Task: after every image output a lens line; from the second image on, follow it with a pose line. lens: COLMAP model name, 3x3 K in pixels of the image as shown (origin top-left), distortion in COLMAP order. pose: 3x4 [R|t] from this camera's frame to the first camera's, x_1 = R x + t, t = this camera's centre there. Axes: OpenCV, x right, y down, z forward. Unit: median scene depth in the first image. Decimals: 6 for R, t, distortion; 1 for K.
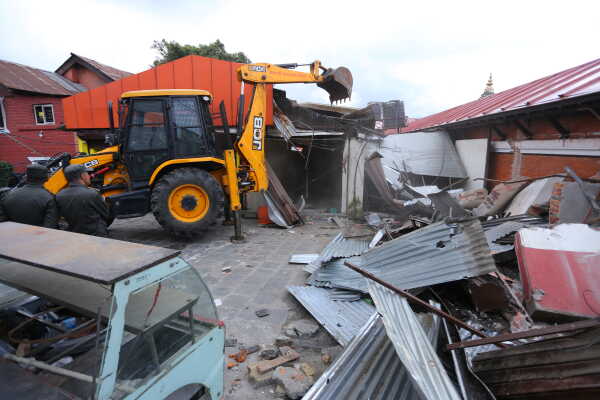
lens RADIAL K [[291.1, 0, 301.4], [0, 291.1, 190.1], [0, 0, 1]] dist [-0.056302, 0.021220]
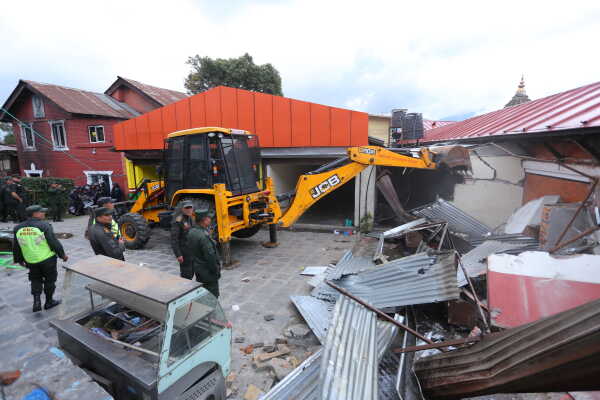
lens RADIAL K [[291.1, 0, 301.4], [0, 291.1, 190.1], [0, 0, 1]] dist [-0.056302, 0.021220]
pose [[0.994753, -0.001765, -0.102292, 0.143272], [0.001311, 0.999989, -0.004501, -0.141001], [0.102299, 0.004343, 0.994744, -0.274486]]
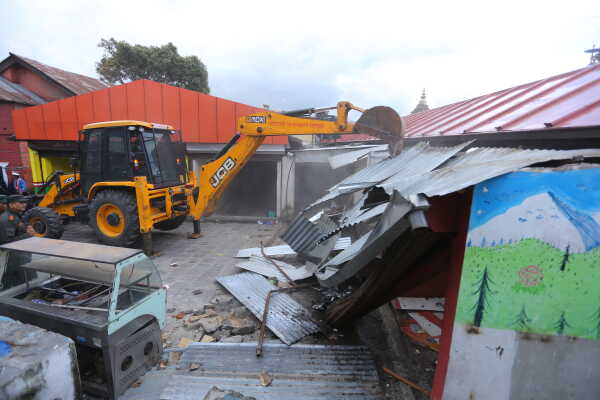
lens RADIAL K [[291.1, 0, 301.4], [0, 291.1, 190.1], [0, 0, 1]] dist [-0.056302, 0.021220]
pose [[0.989769, -0.002750, 0.142650, 0.185869], [0.001891, 0.999979, 0.006151, -0.103557], [-0.142664, -0.005818, 0.989754, -0.534866]]
